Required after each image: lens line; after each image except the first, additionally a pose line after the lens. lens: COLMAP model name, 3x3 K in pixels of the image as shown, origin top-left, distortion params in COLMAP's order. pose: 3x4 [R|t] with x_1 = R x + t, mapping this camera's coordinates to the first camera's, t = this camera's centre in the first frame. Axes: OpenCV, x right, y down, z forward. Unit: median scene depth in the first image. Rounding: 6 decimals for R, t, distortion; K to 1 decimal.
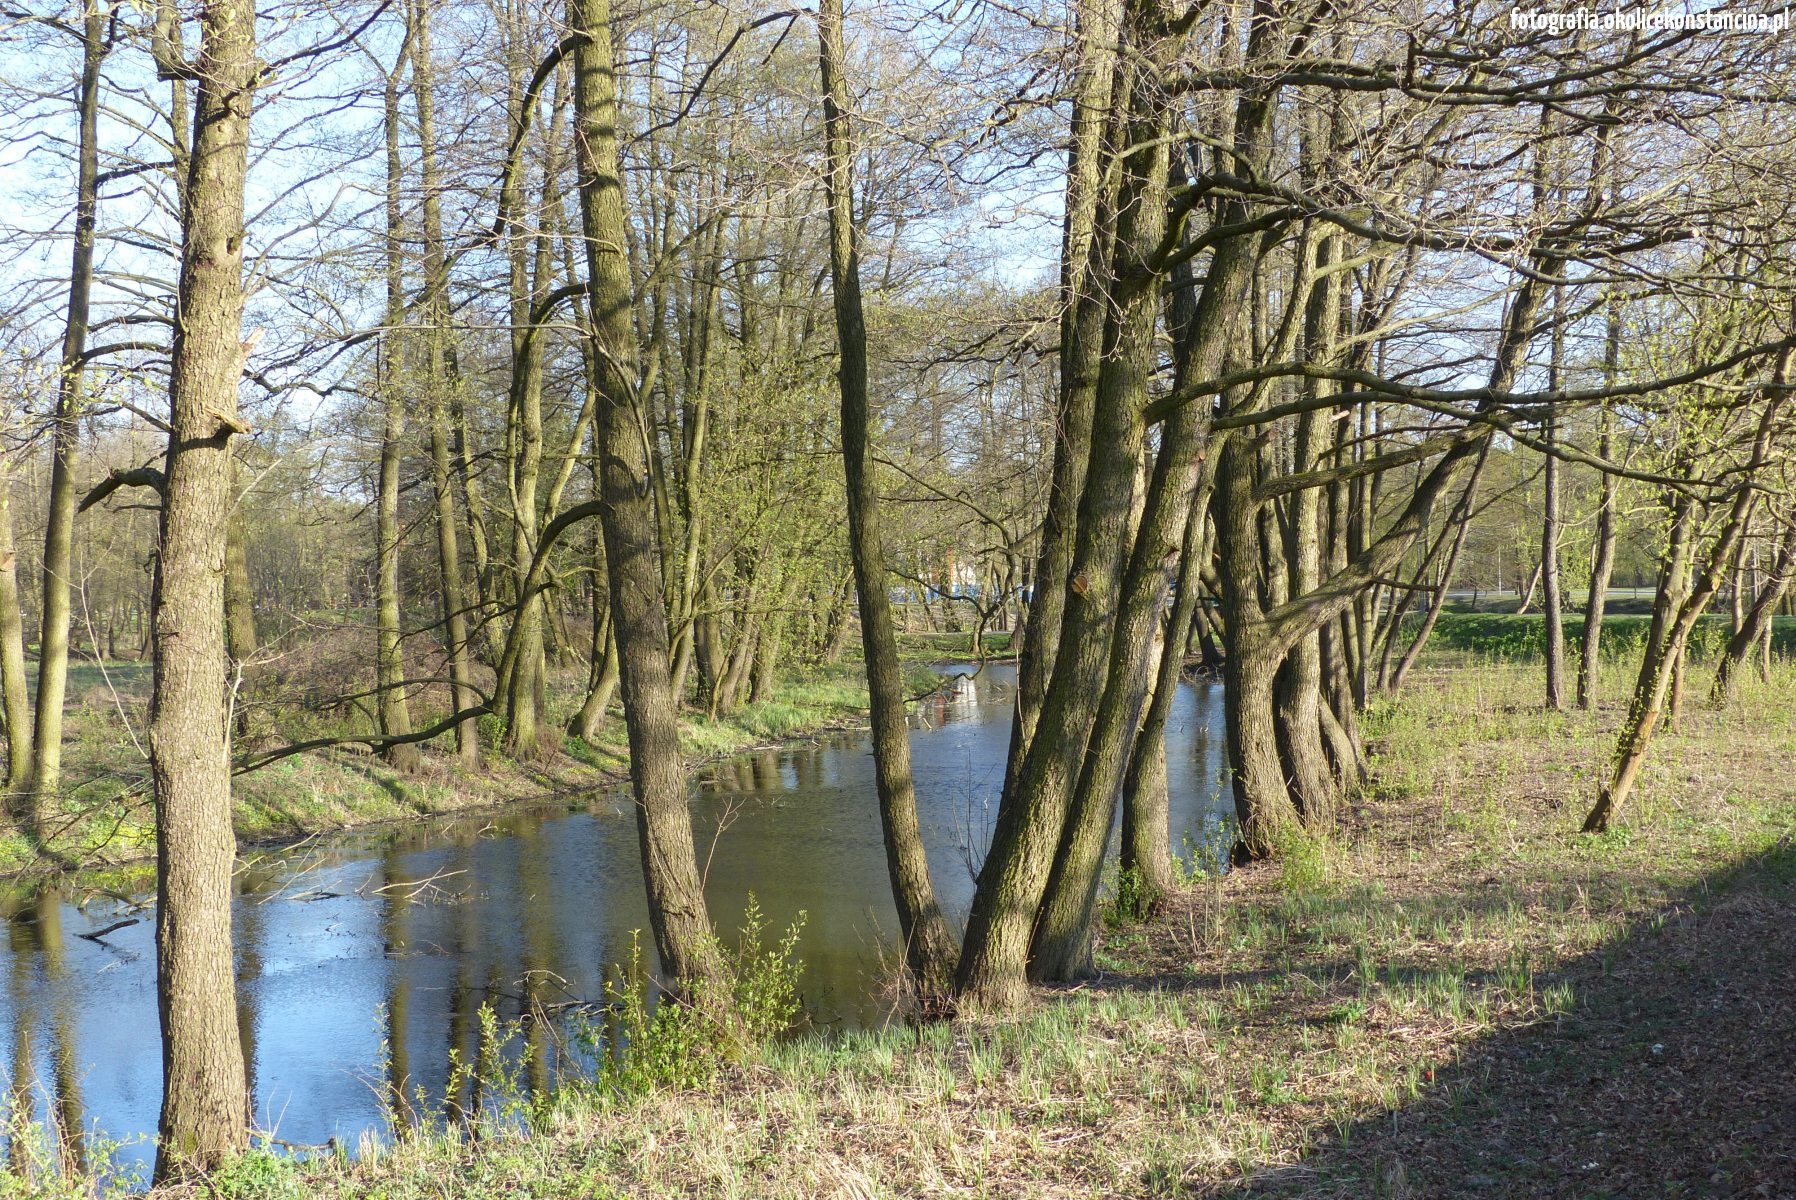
lens RADIAL K [[2295.8, 0, 899.8], [0, 2295.8, 599.1], [0, 0, 1]] dist [-0.036688, 0.000000]
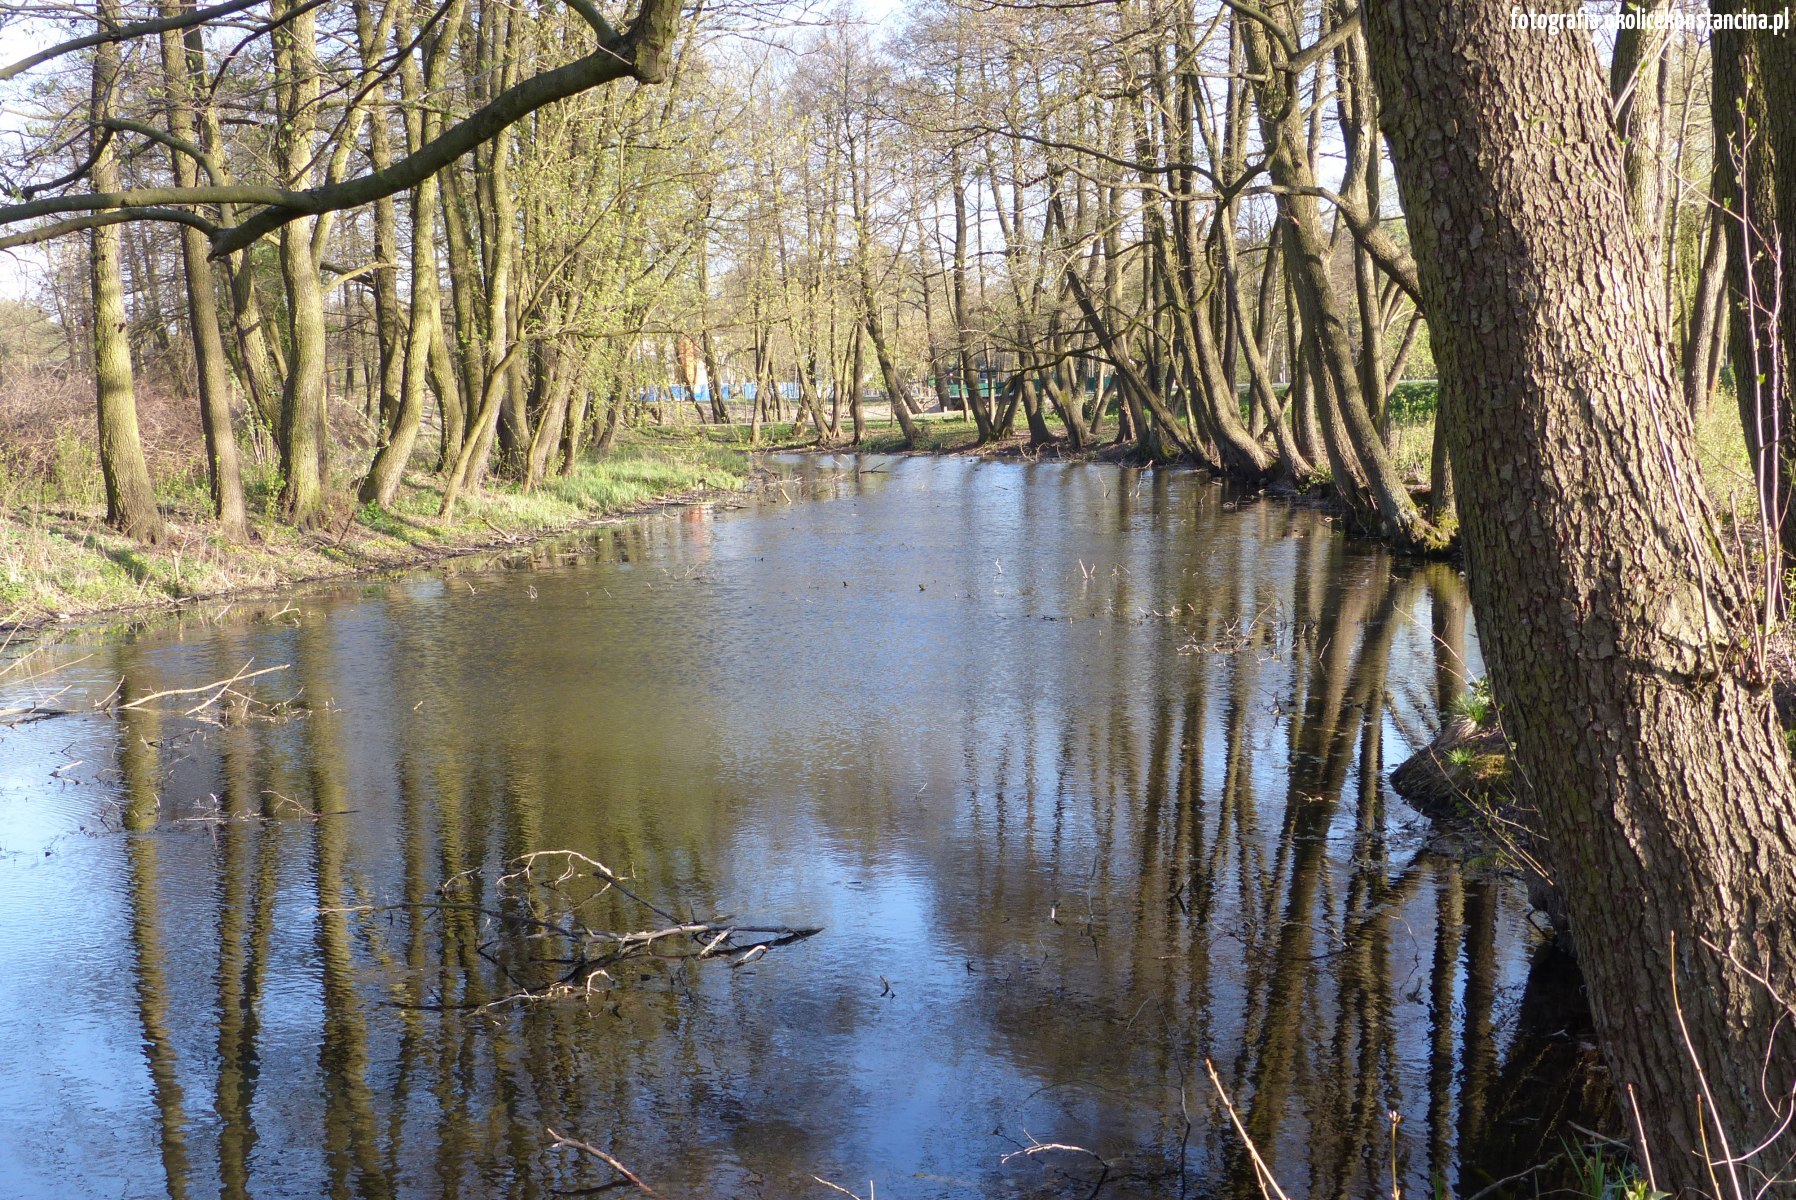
lens RADIAL K [[2295.8, 0, 896.2], [0, 2295.8, 602.2], [0, 0, 1]] dist [-0.036688, 0.000000]
pose [[0.992355, -0.021060, 0.121609, -0.070847], [0.011171, 0.996616, 0.081434, 0.037844], [-0.122913, -0.079453, 0.989232, 0.272424]]
